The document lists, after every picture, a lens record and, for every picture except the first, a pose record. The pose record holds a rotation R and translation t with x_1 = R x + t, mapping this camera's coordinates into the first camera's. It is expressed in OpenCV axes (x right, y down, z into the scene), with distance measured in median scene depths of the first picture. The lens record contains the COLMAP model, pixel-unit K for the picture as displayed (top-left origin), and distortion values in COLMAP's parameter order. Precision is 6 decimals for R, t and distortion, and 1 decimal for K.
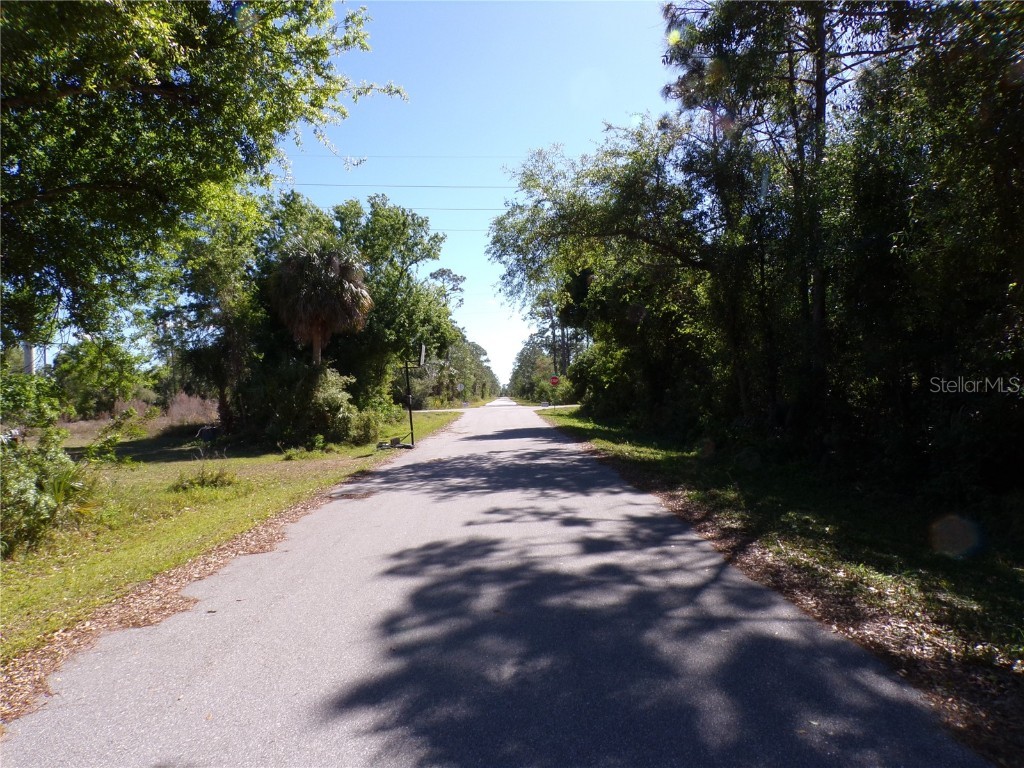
lens RADIAL K [[696.2, 0, 512.0], [0, 696.2, 388.5], [0, 0, 1]] dist [0.005197, 0.001621]
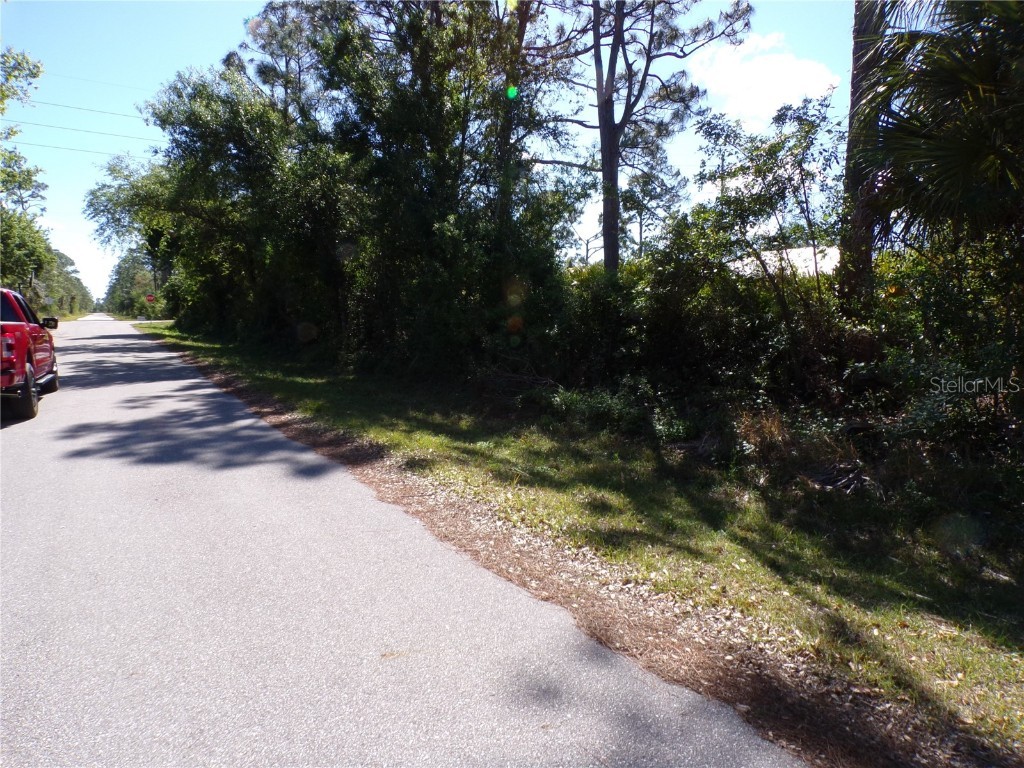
lens RADIAL K [[696.2, 0, 512.0], [0, 696.2, 388.5], [0, 0, 1]] dist [0.005197, 0.001621]
pose [[0.867167, -0.031525, 0.497018, 0.002079], [-0.025209, 0.993937, 0.107026, -0.001388], [-0.497378, -0.105339, 0.861115, -0.299861]]
